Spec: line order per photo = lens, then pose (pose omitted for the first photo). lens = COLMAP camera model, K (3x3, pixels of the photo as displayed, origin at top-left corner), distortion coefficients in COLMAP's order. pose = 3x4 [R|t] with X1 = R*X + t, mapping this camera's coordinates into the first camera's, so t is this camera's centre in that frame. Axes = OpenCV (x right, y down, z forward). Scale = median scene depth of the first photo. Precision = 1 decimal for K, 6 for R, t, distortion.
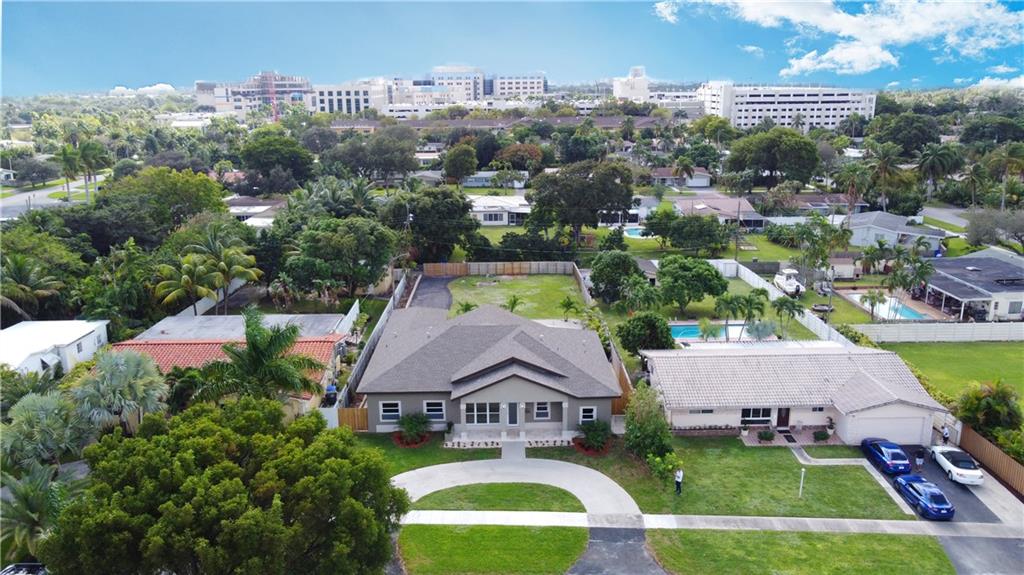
lens RADIAL K [[775.8, 0, 514.4], [0, 775.8, 289.6], [0, 0, 1]] dist [-0.002968, 0.031496]
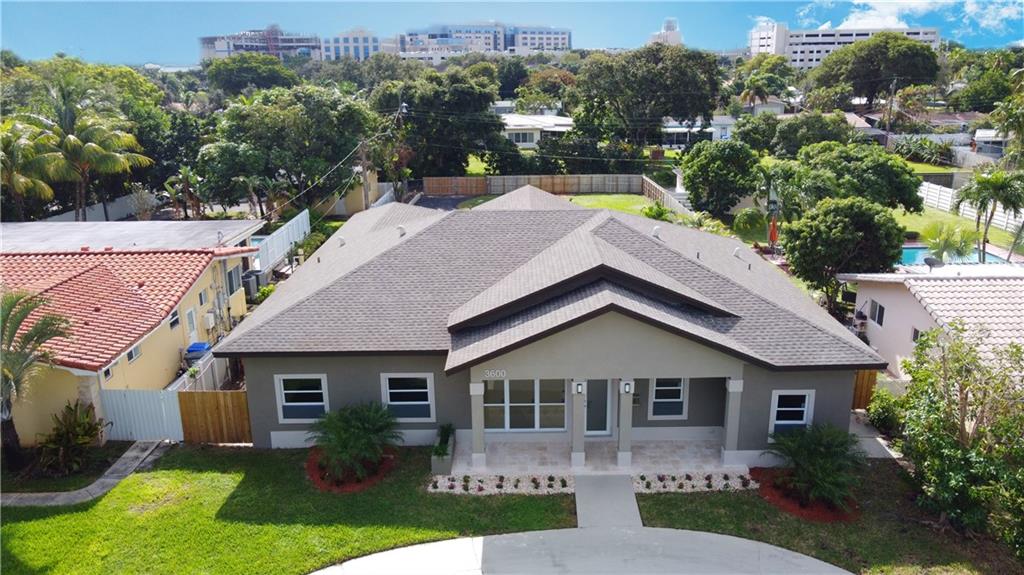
lens RADIAL K [[775.8, 0, 516.2], [0, 775.8, 286.1], [0, 0, 1]] dist [-0.002968, 0.031496]
pose [[0.999738, 0.001651, -0.022821, -0.035964], [-0.001107, 0.999715, 0.023843, 0.086235], [0.022854, -0.023811, 0.999455, 0.587615]]
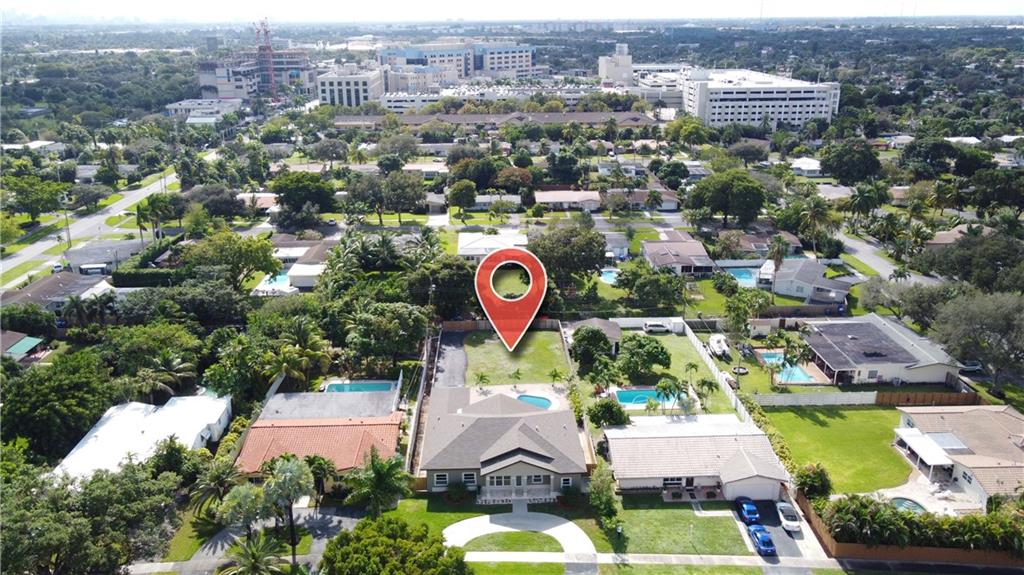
lens RADIAL K [[775.8, 0, 513.3], [0, 775.8, 290.3], [0, 0, 1]] dist [-0.002968, 0.031496]
pose [[0.999882, -0.003335, 0.015021, -0.035887], [0.002175, 0.997061, 0.076581, -0.345863], [-0.015232, -0.076539, 0.996950, -0.543671]]
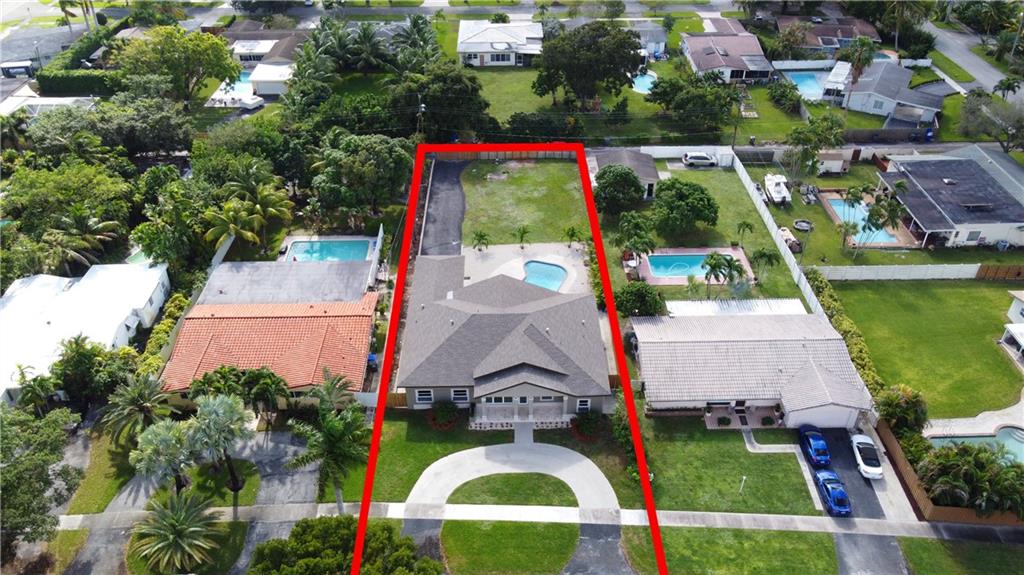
lens RADIAL K [[775.8, 0, 514.5], [0, 775.8, 283.8], [0, 0, 1]] dist [-0.002968, 0.031496]
pose [[0.999989, 0.003285, -0.003455, -0.012195], [-0.001816, 0.932560, 0.361011, -0.458030], [0.004408, -0.361001, 0.932555, -0.092313]]
